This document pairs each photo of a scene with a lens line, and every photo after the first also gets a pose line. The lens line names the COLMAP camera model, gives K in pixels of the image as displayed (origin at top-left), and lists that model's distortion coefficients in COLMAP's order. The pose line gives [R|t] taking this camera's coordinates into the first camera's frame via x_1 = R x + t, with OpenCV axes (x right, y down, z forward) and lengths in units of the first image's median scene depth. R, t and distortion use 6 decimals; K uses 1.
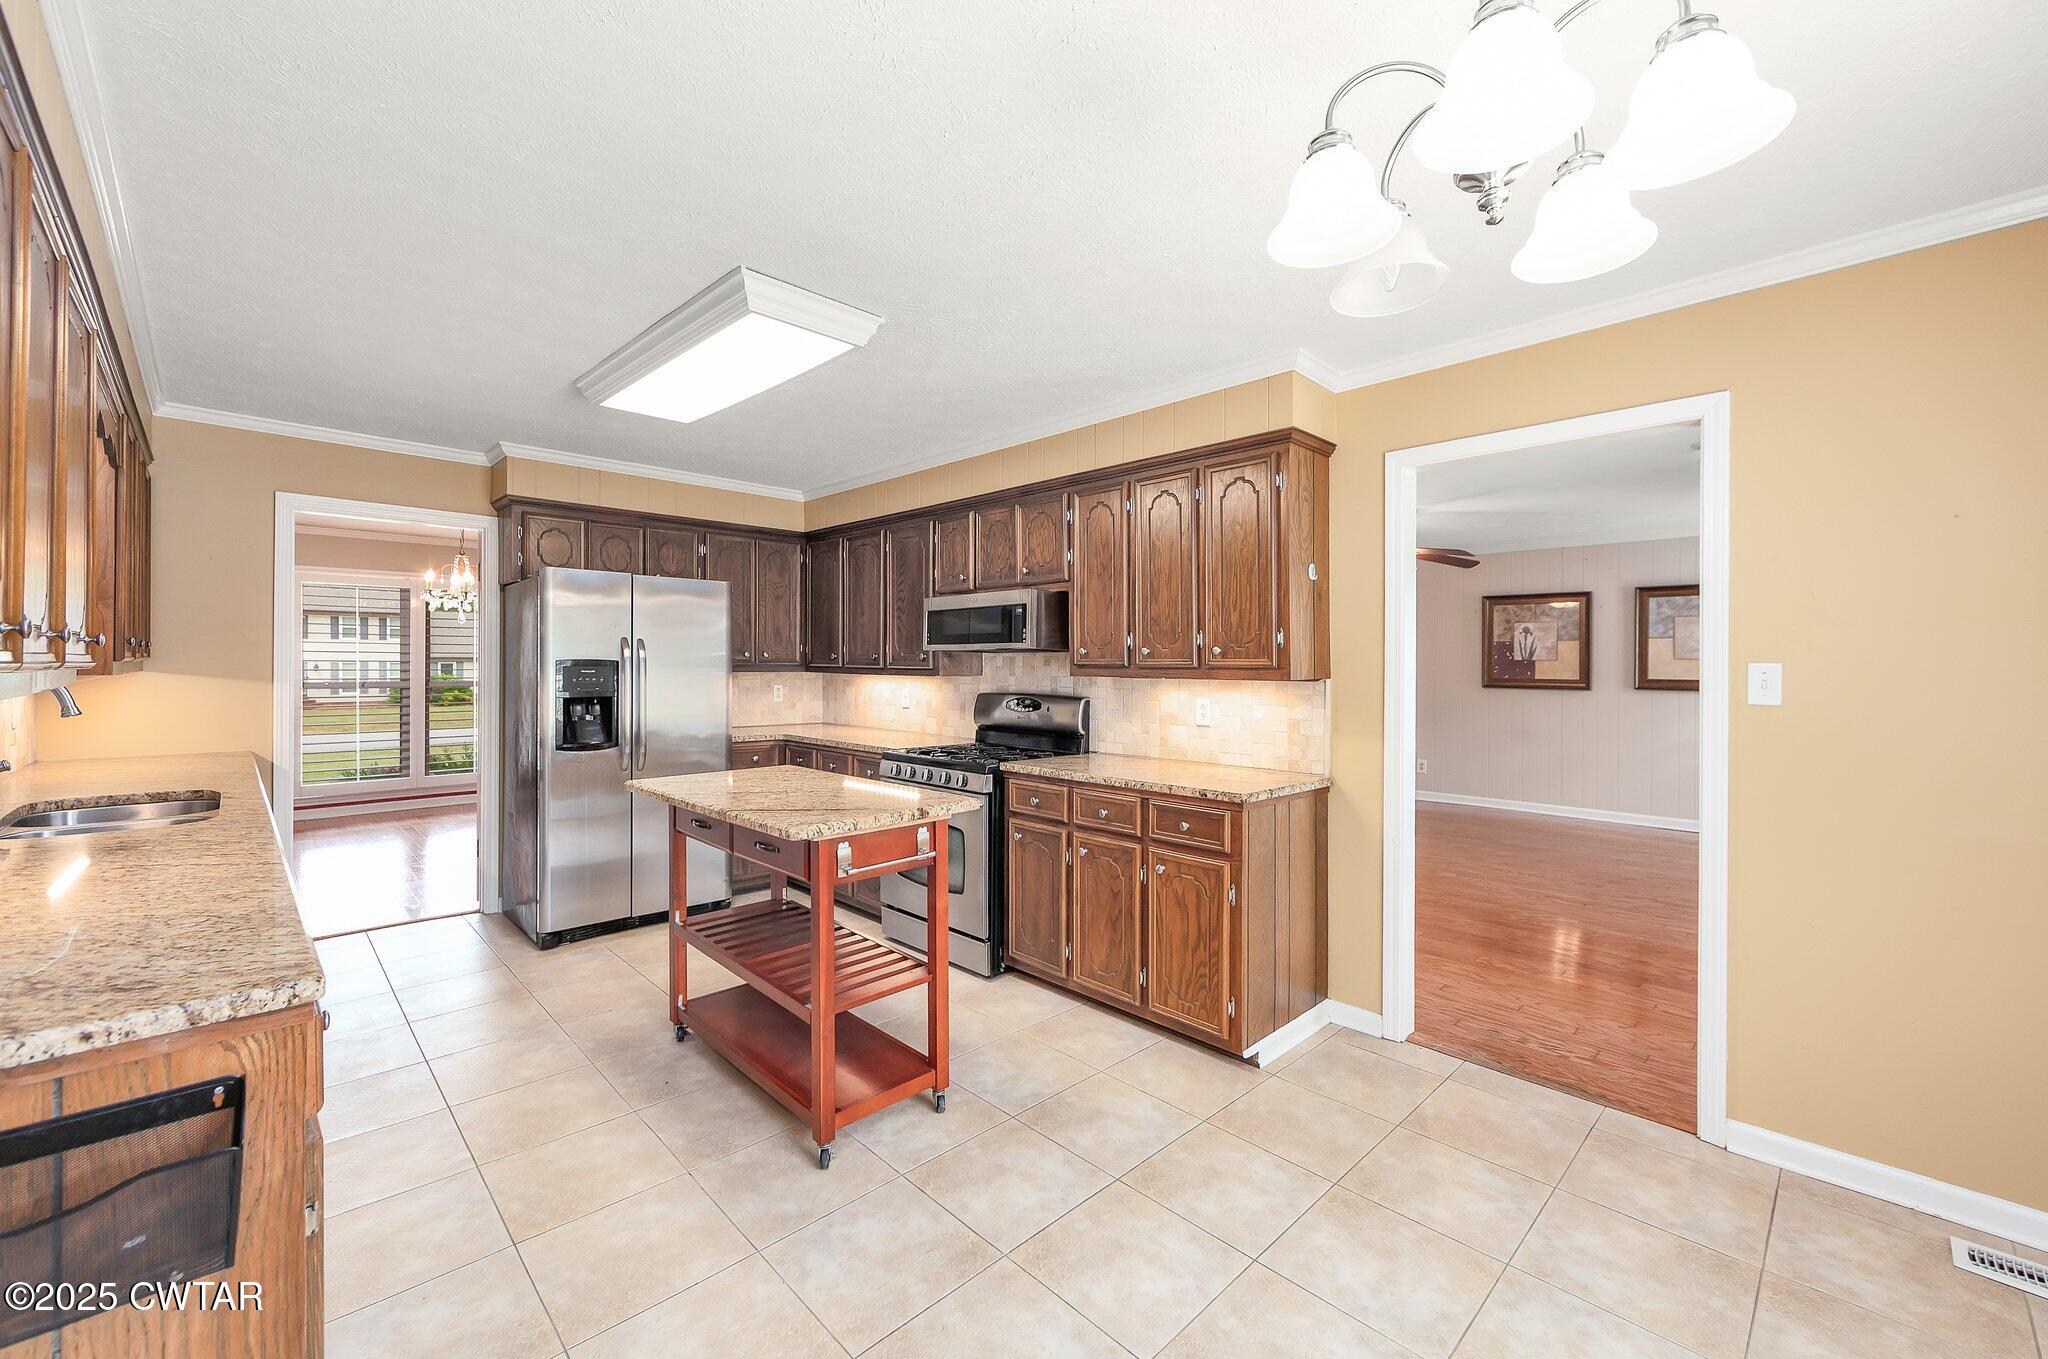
lens RADIAL K [[810.2, 0, 1025.5], [0, 810.2, 673.4], [0, 0, 1]] dist [0.000676, 0.000061]
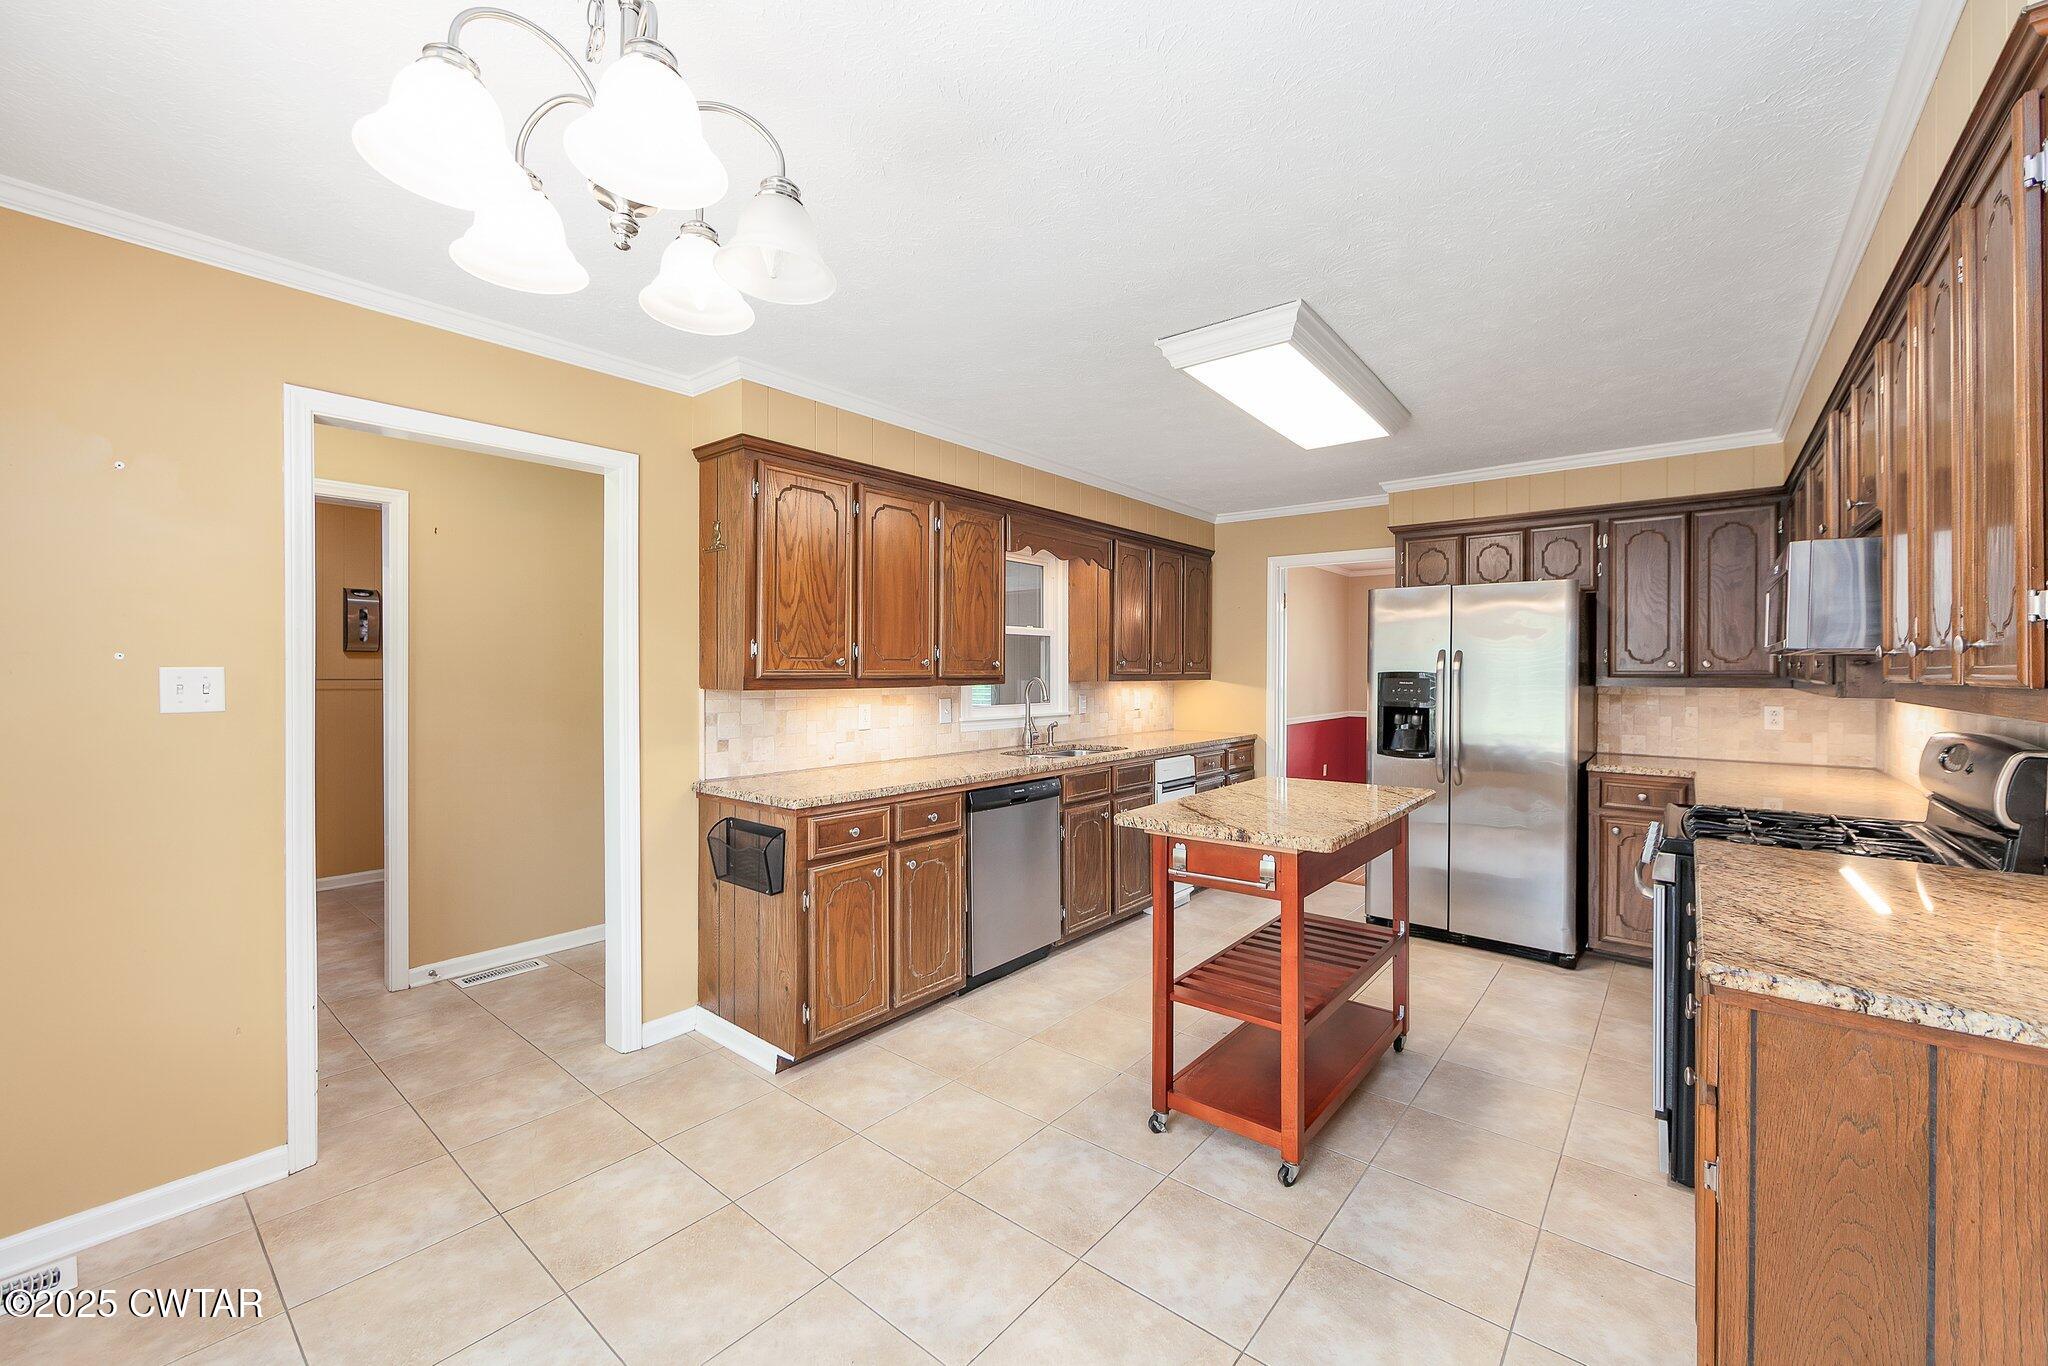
lens RADIAL K [[827.4, 0, 1024.0], [0, 827.4, 683.0], [0, 0, 1]] dist [-0.001089, -0.000073]
pose [[0.111470, 0.009436, -0.993723, 0.690184], [-0.013279, 0.999880, 0.008005, -0.006117], [0.993679, 0.012304, 0.111582, 0.563057]]
